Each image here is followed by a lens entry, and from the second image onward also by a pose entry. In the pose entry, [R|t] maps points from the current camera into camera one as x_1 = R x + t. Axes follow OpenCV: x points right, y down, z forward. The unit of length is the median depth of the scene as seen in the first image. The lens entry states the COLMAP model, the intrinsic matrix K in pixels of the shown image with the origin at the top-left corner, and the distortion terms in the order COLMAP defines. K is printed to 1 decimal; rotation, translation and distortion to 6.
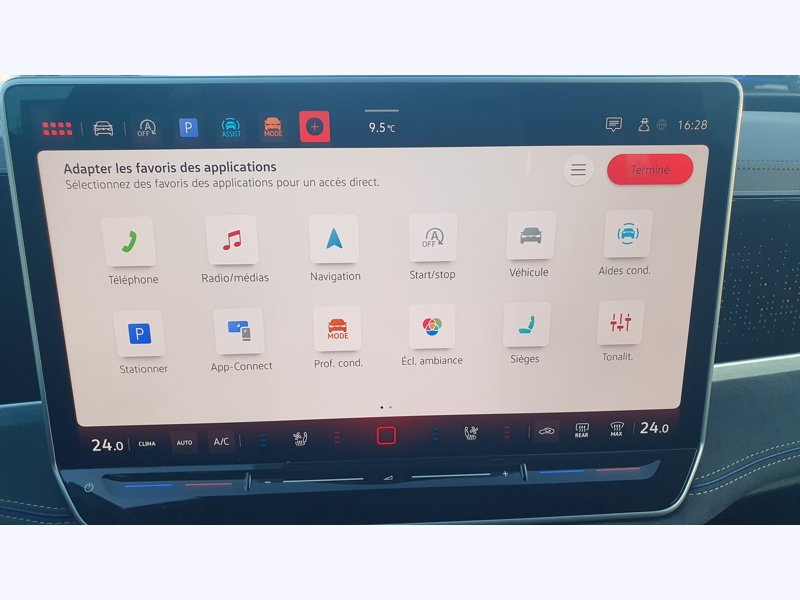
lens RADIAL K [[626.4, 0, 401.7], [0, 626.4, 300.1], [0, 0, 1]] dist [0.006227, -0.012499]
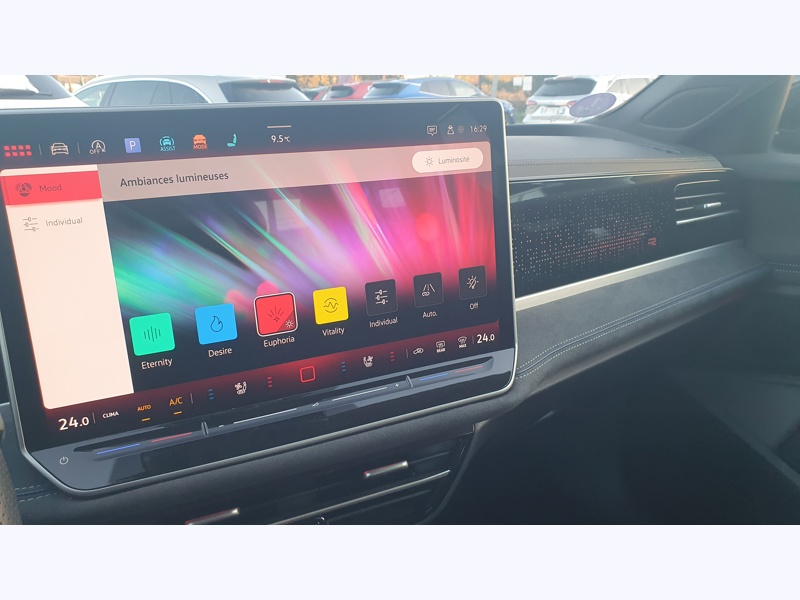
lens RADIAL K [[626.4, 0, 392.6], [0, 626.4, 300.0], [0, 0, 1]] dist [0.006227, -0.012499]
pose [[0.927505, -0.134672, 0.348709, -0.326010], [0.165748, 0.984297, -0.060723, 0.193691], [-0.335055, 0.114119, 0.935262, -0.323161]]
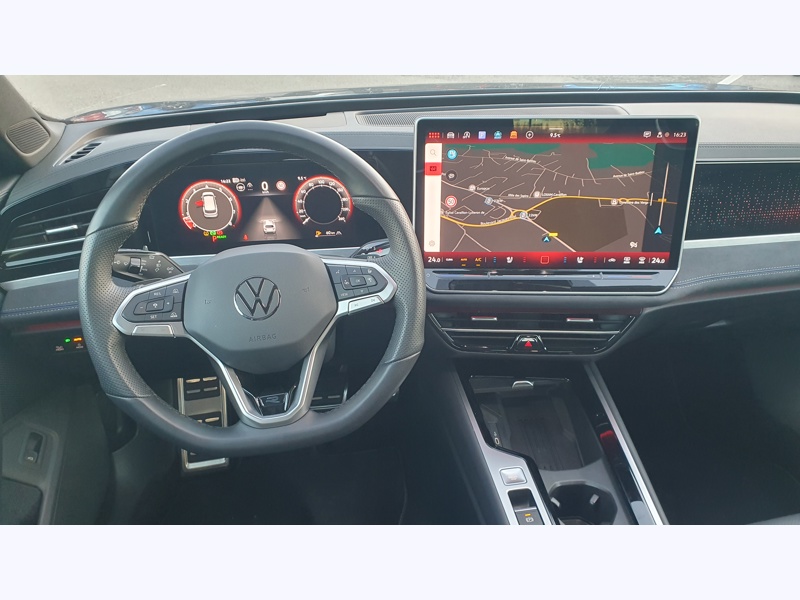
lens RADIAL K [[626.4, 0, 397.6], [0, 626.4, 304.9], [0, 0, 1]] dist [0.006227, -0.012499]
pose [[0.994858, 0.036883, -0.094321, -0.404137], [-0.026051, 0.993185, 0.113596, 0.142767], [0.097868, -0.110555, 0.989040, -1.686030]]
